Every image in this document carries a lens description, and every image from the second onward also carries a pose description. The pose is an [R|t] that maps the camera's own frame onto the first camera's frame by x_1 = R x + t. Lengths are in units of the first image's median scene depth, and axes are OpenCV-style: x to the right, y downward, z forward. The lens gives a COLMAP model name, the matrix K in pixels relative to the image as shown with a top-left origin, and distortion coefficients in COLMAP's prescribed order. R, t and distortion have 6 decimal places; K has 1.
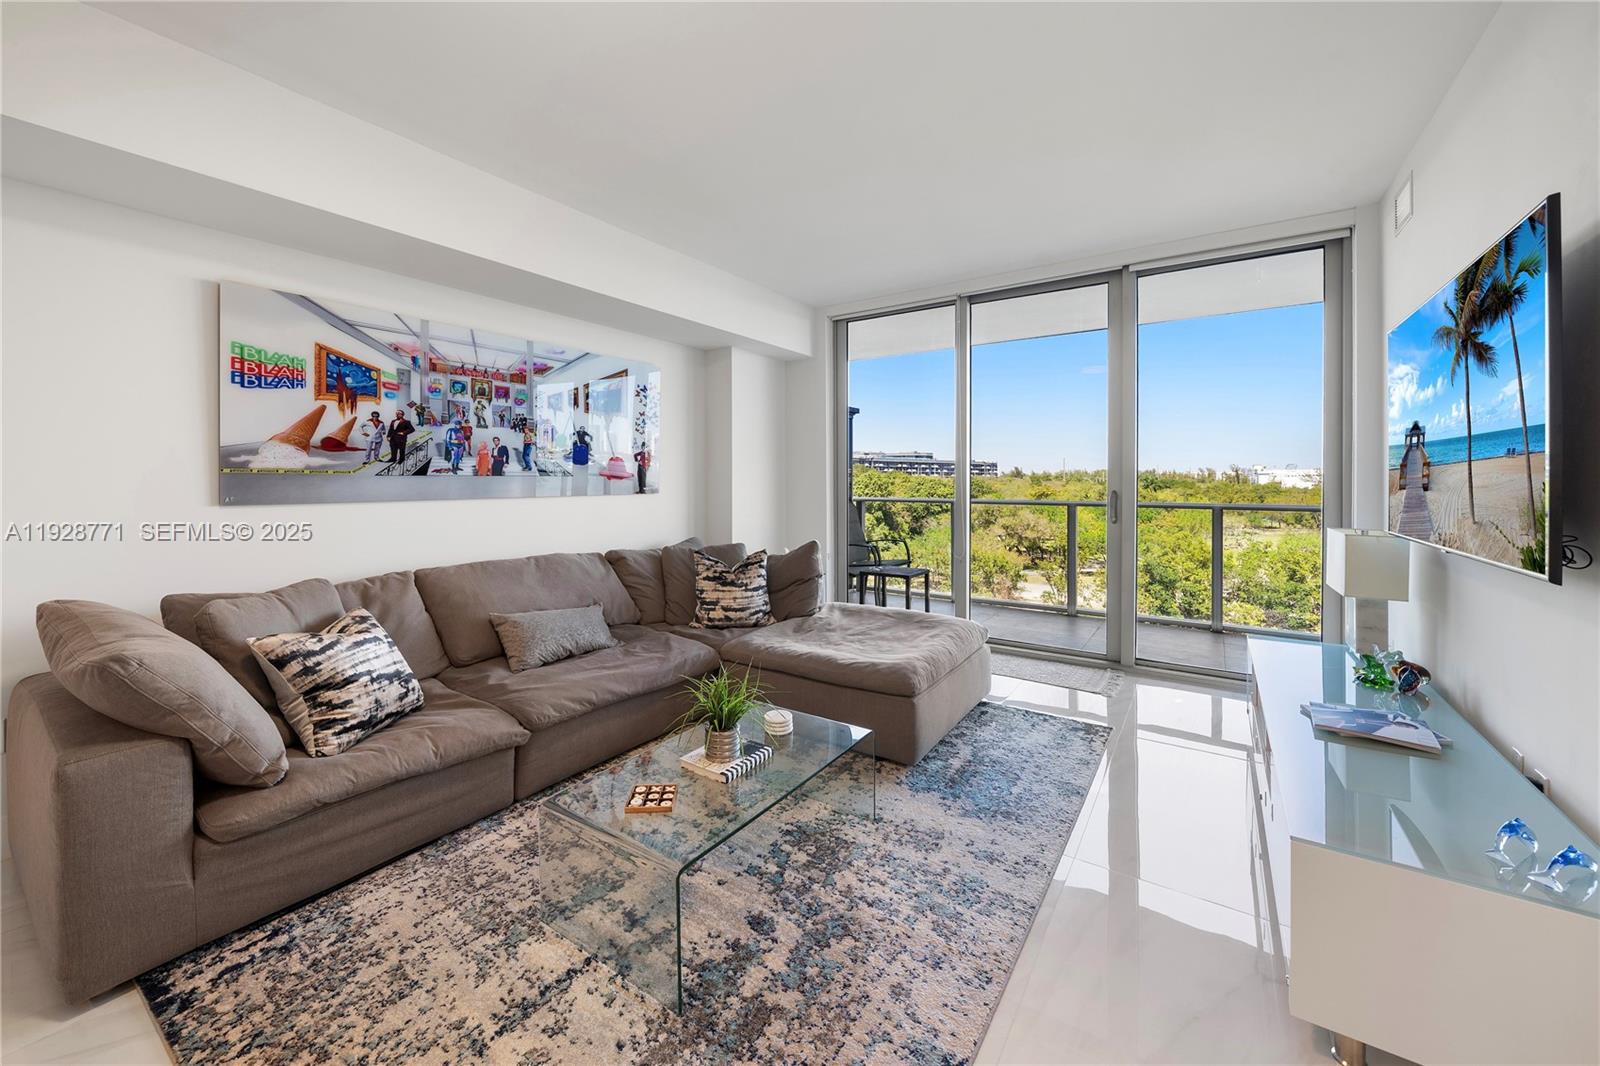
lens RADIAL K [[617.9, 0, 810.4], [0, 617.9, 477.7], [0, 0, 1]] dist [-0.002947, -0.000930]
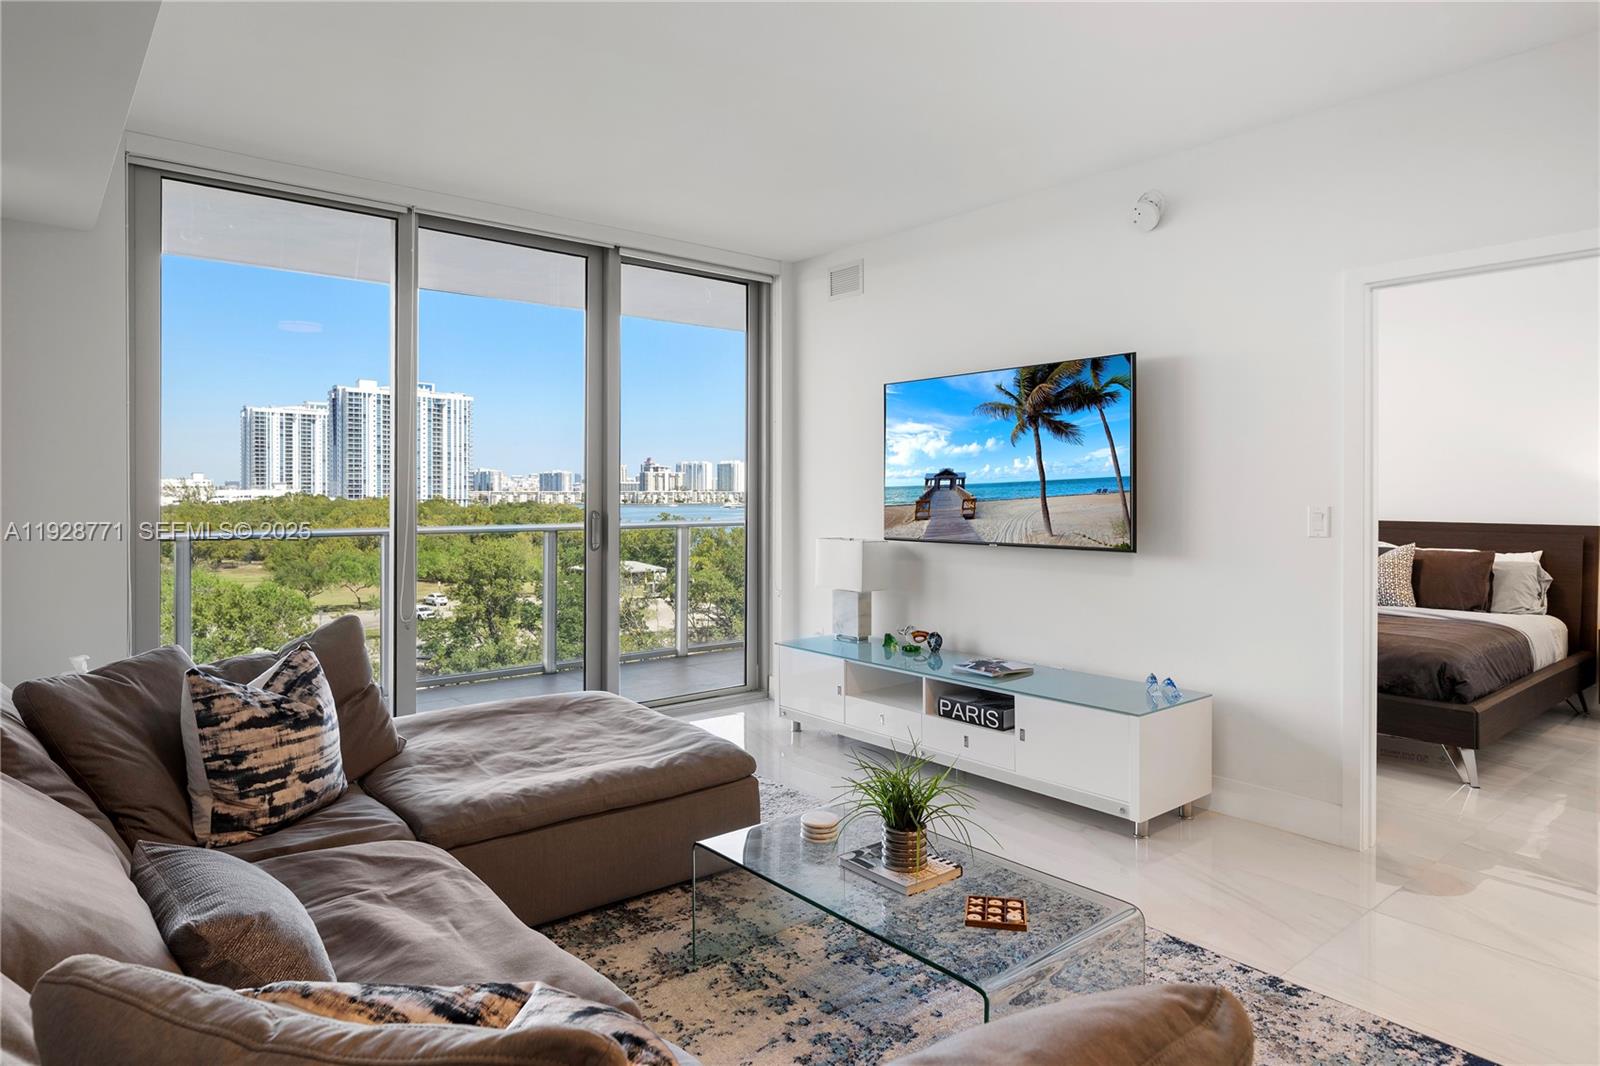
lens RADIAL K [[949.5, 0, 775.6], [0, 949.5, 473.1], [0, 0, 1]] dist [0.003373, 0.001872]
pose [[0.285190, 0.019145, 0.958280, -0.848740], [-0.011054, 0.999800, -0.016685, -0.013598], [-0.958407, -0.005834, 0.285344, 0.516428]]
